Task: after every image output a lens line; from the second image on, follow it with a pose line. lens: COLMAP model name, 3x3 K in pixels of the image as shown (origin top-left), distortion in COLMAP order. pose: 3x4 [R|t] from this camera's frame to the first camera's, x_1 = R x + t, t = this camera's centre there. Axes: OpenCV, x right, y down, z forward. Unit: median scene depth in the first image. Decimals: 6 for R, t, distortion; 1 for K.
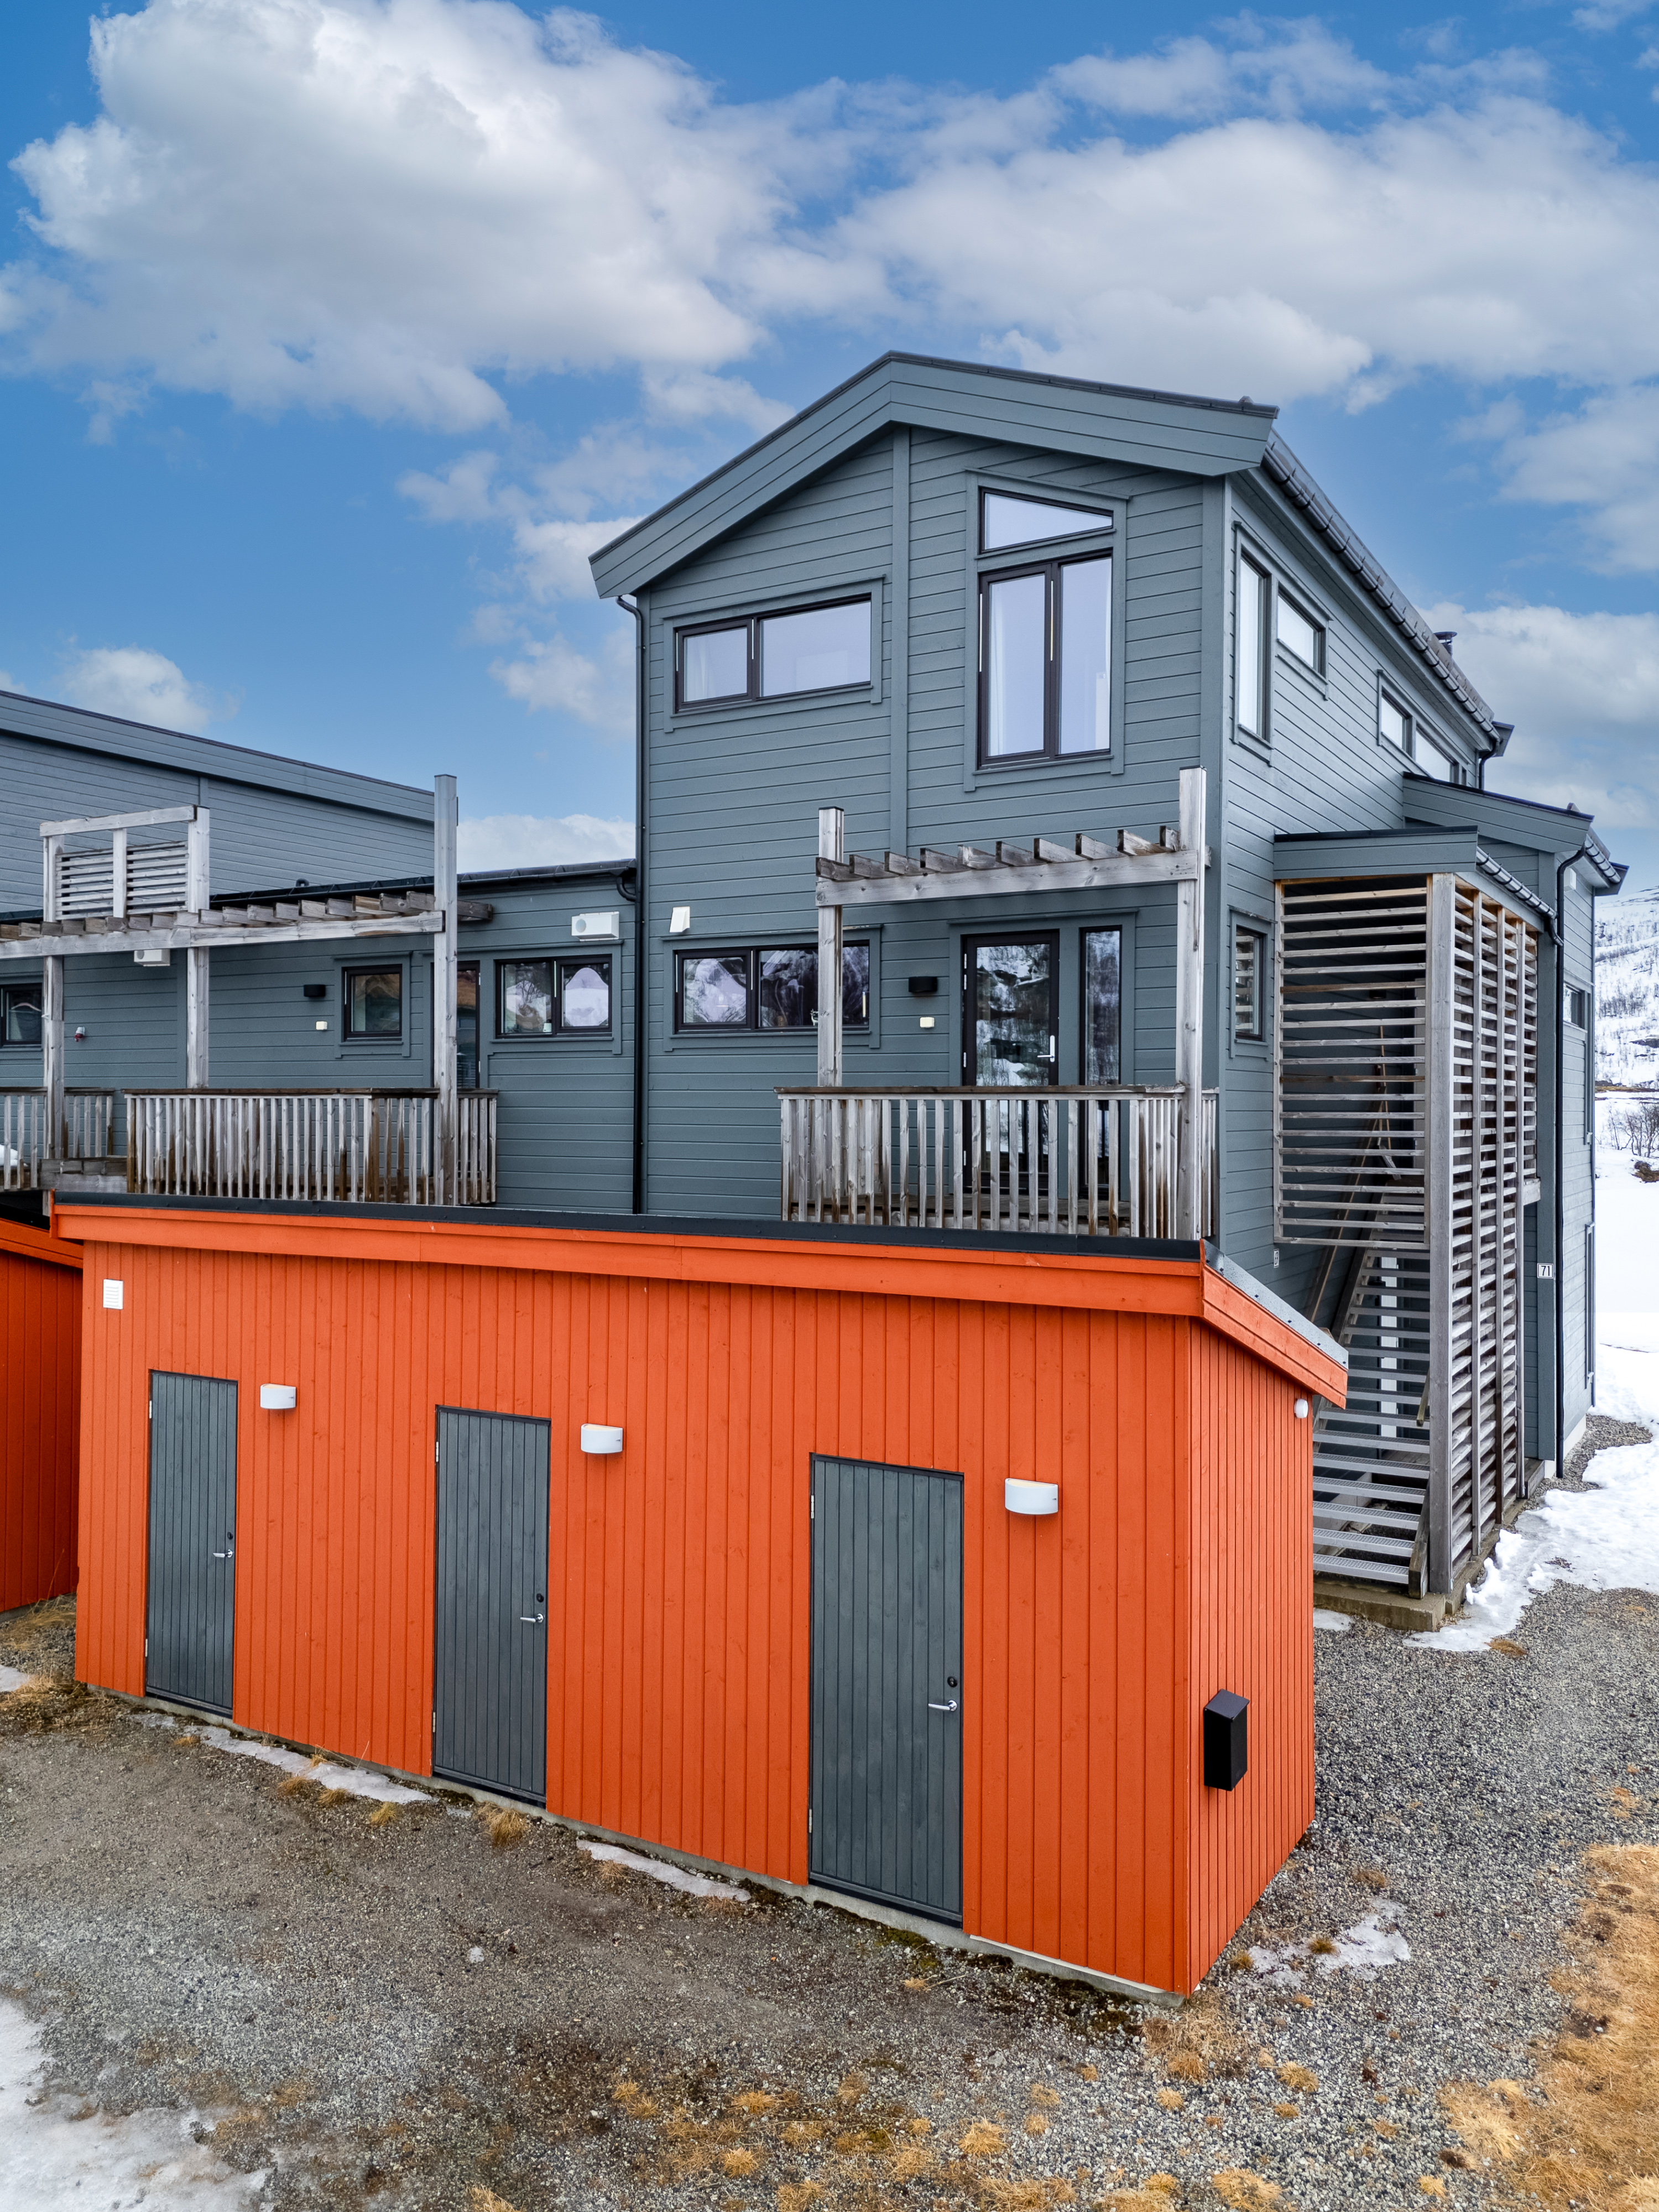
lens RADIAL K [[1619.7, 0, 820.5], [0, 1619.7, 1114.6], [0, 0, 1]] dist [0.073334, -0.059293]
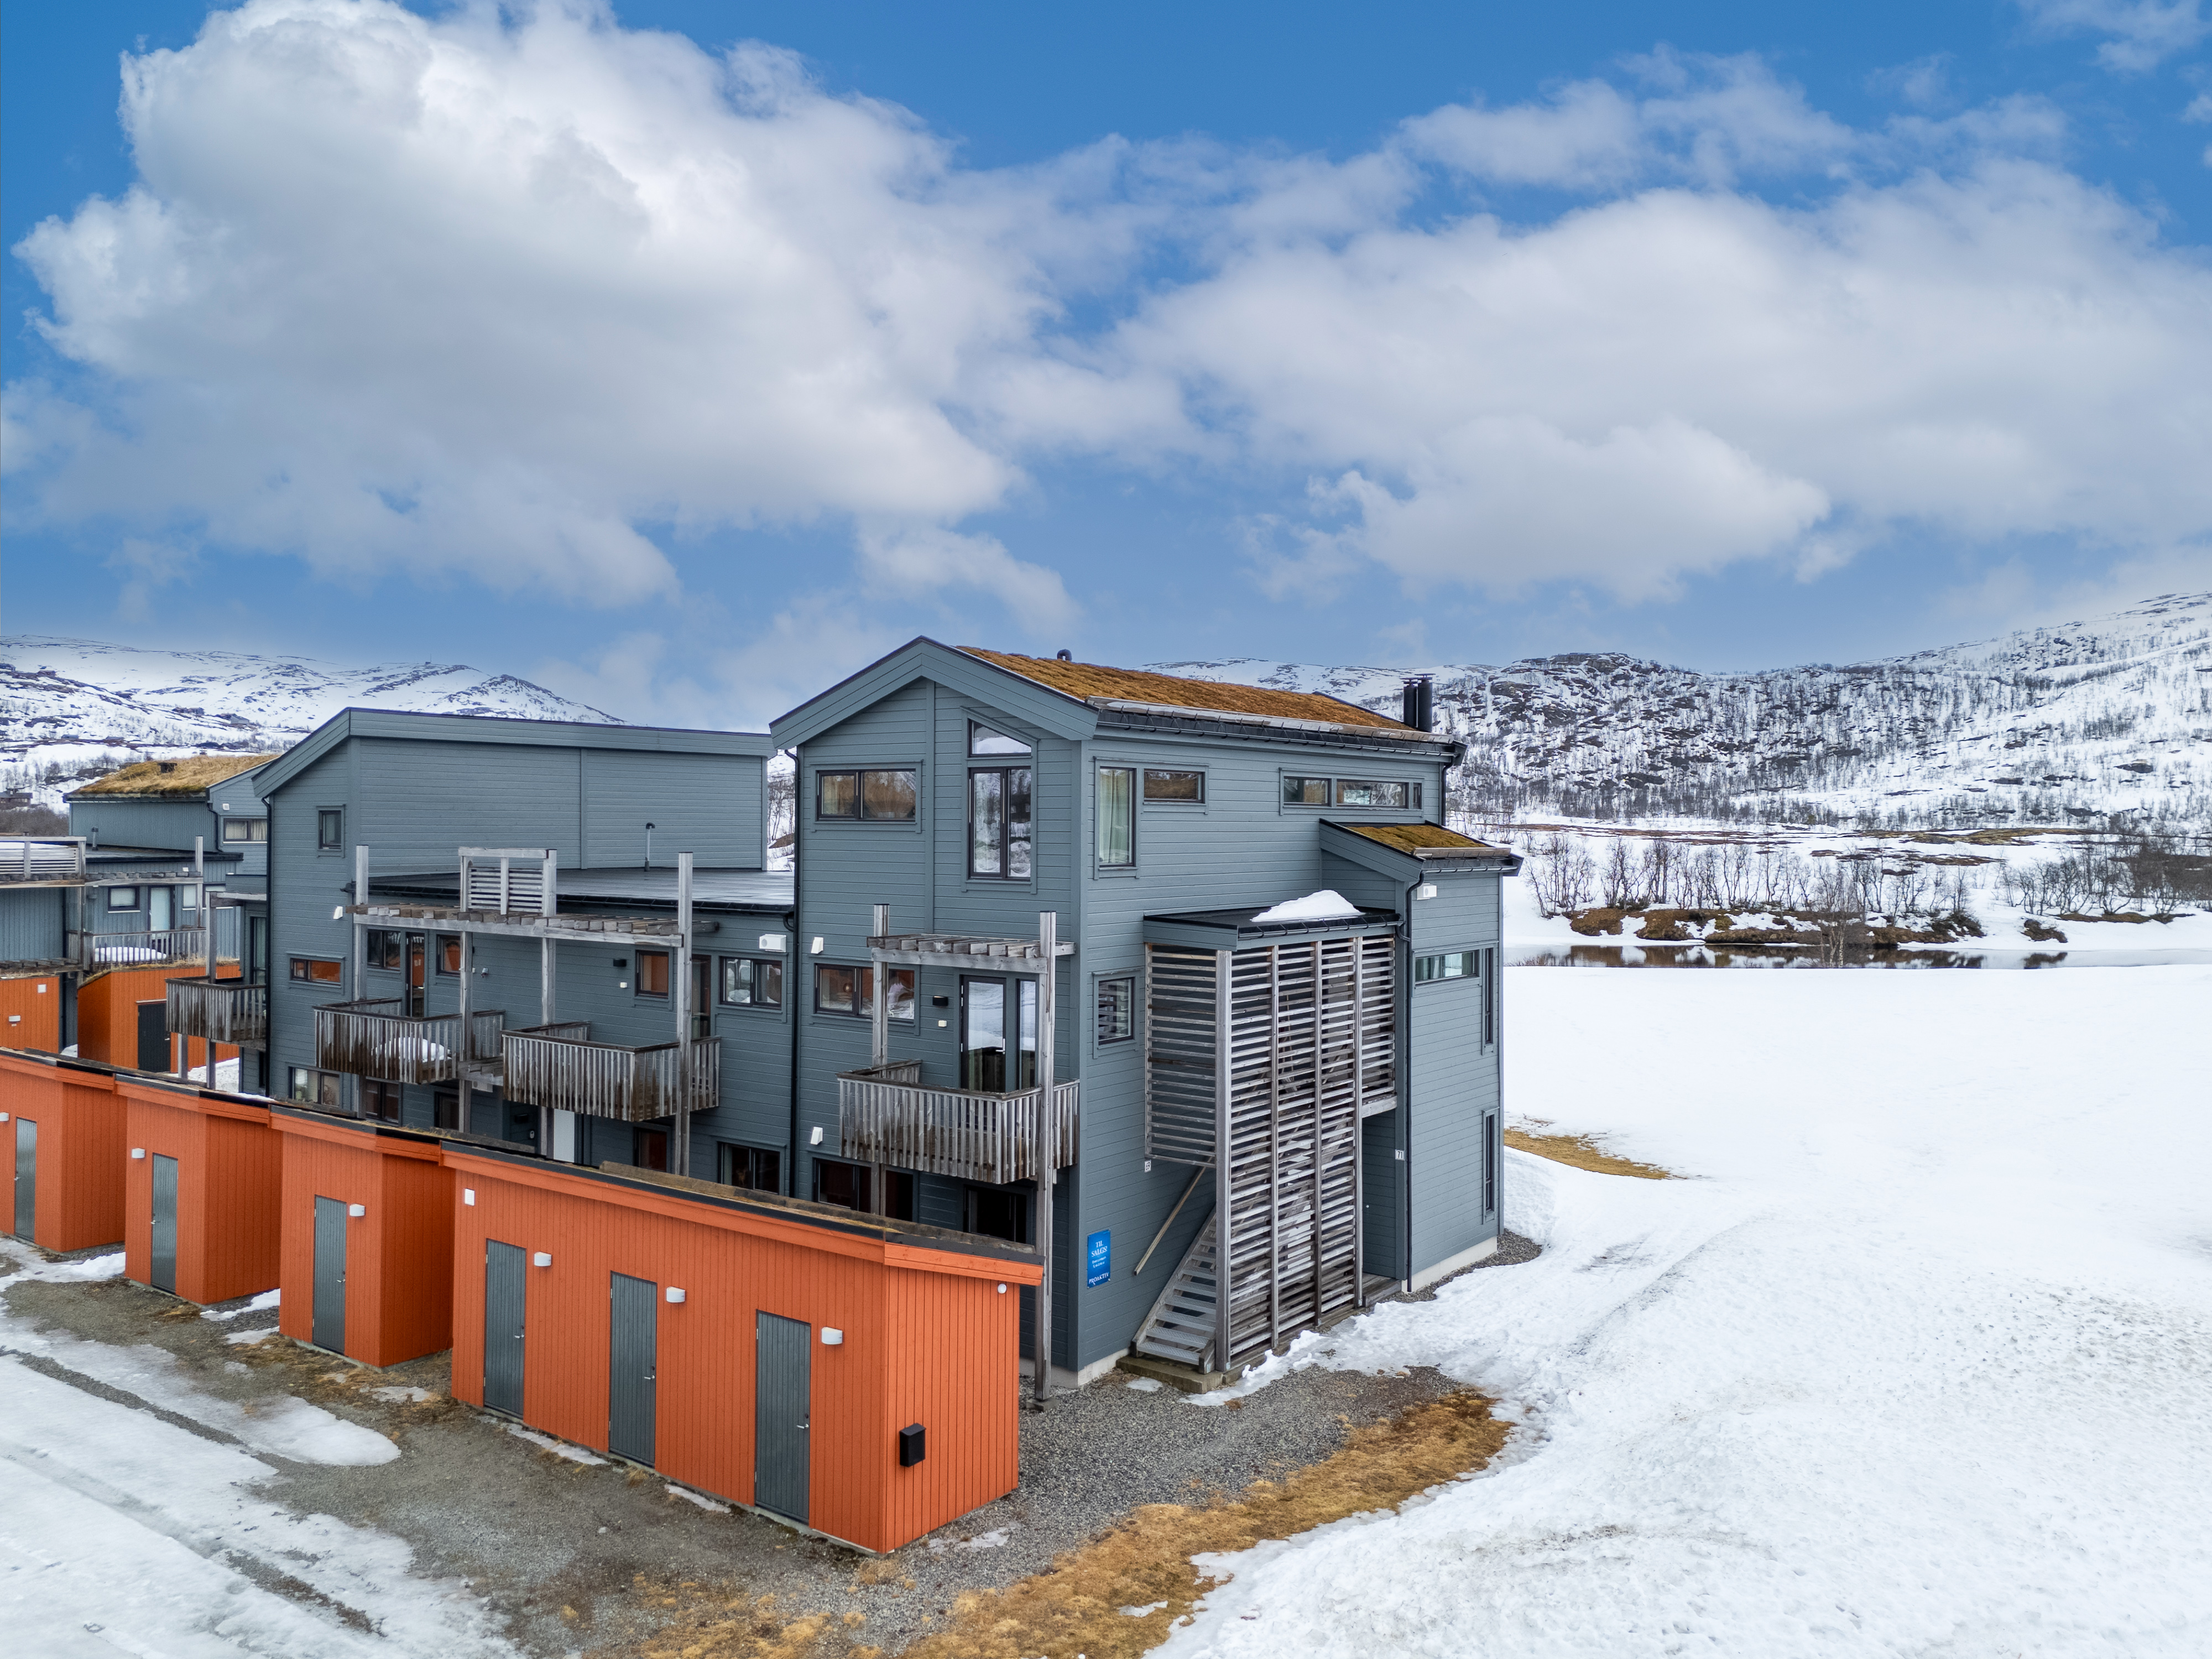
lens RADIAL K [[1619.7, 0, 1106.0], [0, 1619.7, 829.5], [0, 0, 1]] dist [0.073334, -0.059293]
pose [[0.995018, 0.002779, -0.099659, 0.504777], [-0.002992, 0.999994, -0.001985, -0.320771], [0.099653, 0.002273, 0.995020, -0.845081]]
